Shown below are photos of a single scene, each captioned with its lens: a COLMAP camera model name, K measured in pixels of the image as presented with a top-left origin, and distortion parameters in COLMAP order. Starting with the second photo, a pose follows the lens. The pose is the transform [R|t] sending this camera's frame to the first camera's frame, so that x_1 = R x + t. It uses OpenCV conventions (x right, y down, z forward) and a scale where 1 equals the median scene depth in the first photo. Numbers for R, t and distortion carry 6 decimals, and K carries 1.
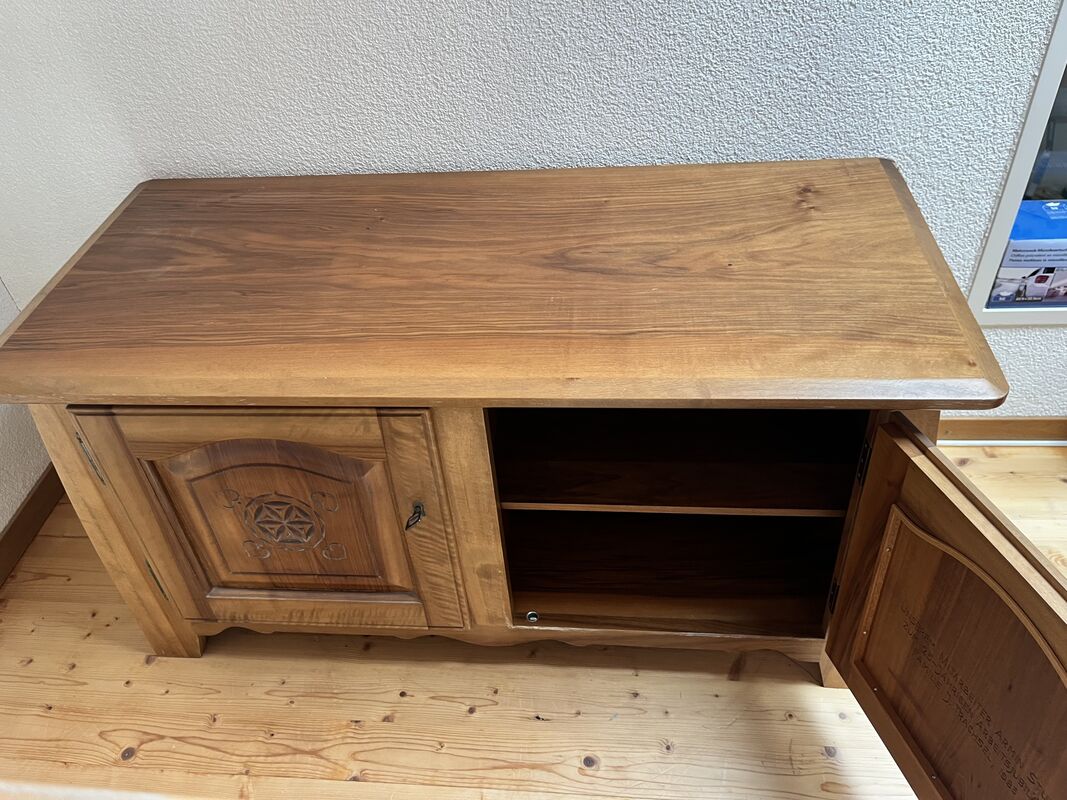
lens RADIAL K [[817.8, 0, 535.1], [0, 817.8, 392.8], [0, 0, 1]] dist [-0.004268, -0.048973]
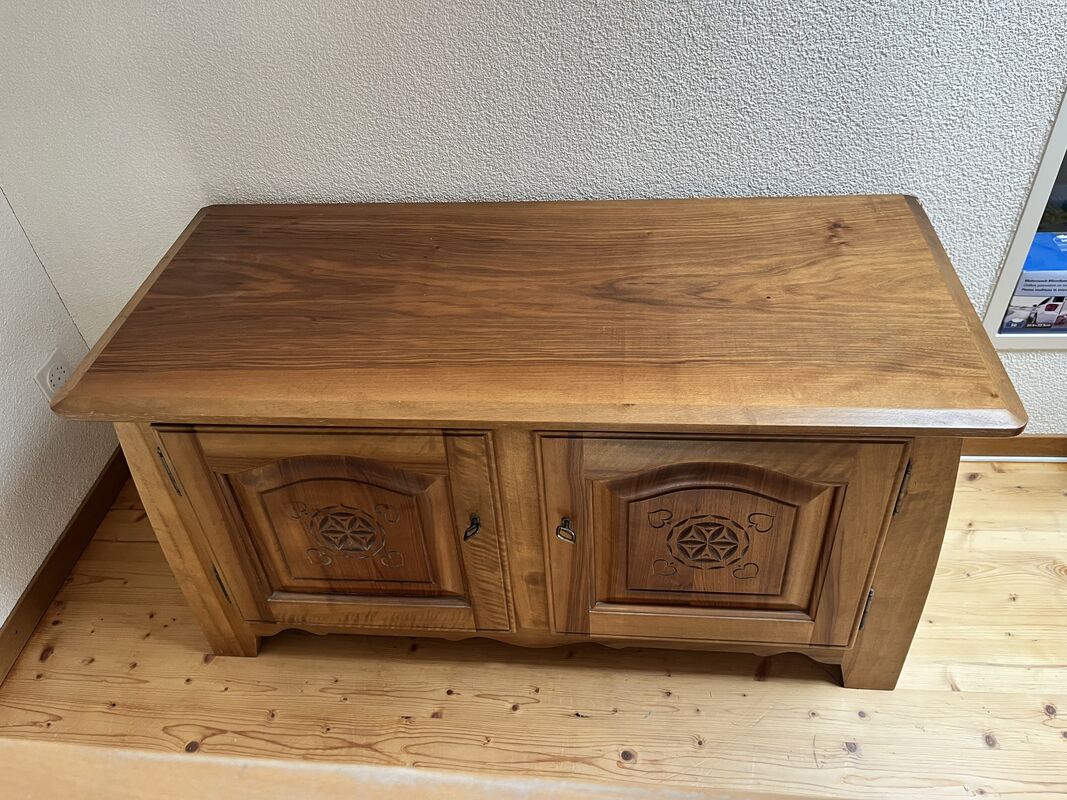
lens RADIAL K [[817.8, 0, 535.9], [0, 817.8, 404.5], [0, 0, 1]] dist [-0.004268, -0.048973]
pose [[0.999946, 0.008147, 0.006488, -0.066701], [-0.008234, 0.999877, 0.013372, -0.024508], [-0.006378, -0.013425, 0.999890, -0.070385]]
